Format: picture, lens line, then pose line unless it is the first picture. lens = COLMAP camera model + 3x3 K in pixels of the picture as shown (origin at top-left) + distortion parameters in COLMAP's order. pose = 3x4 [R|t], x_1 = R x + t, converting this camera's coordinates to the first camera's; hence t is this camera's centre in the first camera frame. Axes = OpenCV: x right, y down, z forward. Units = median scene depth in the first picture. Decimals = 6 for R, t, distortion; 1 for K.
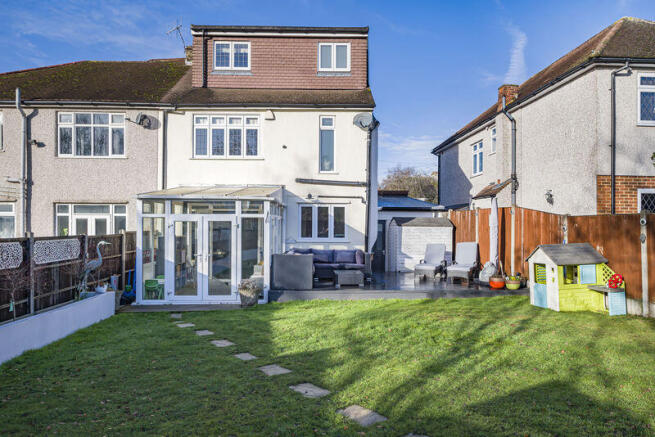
lens RADIAL K [[454.3, 0, 329.5], [0, 454.3, 227.2], [0, 0, 1]] dist [0.011621, 0.003987]
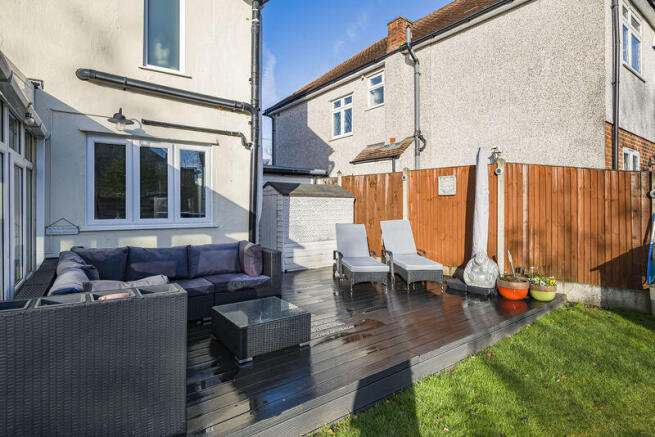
lens RADIAL K [[352.6, 0, 328.4], [0, 352.6, 209.9], [0, 0, 1]] dist [-0.003005, -0.000815]
pose [[0.834976, -0.011708, 0.550161, -0.064144], [0.005586, 0.999902, 0.012801, 0.011723], [-0.550258, -0.007615, 0.834960, 0.657061]]
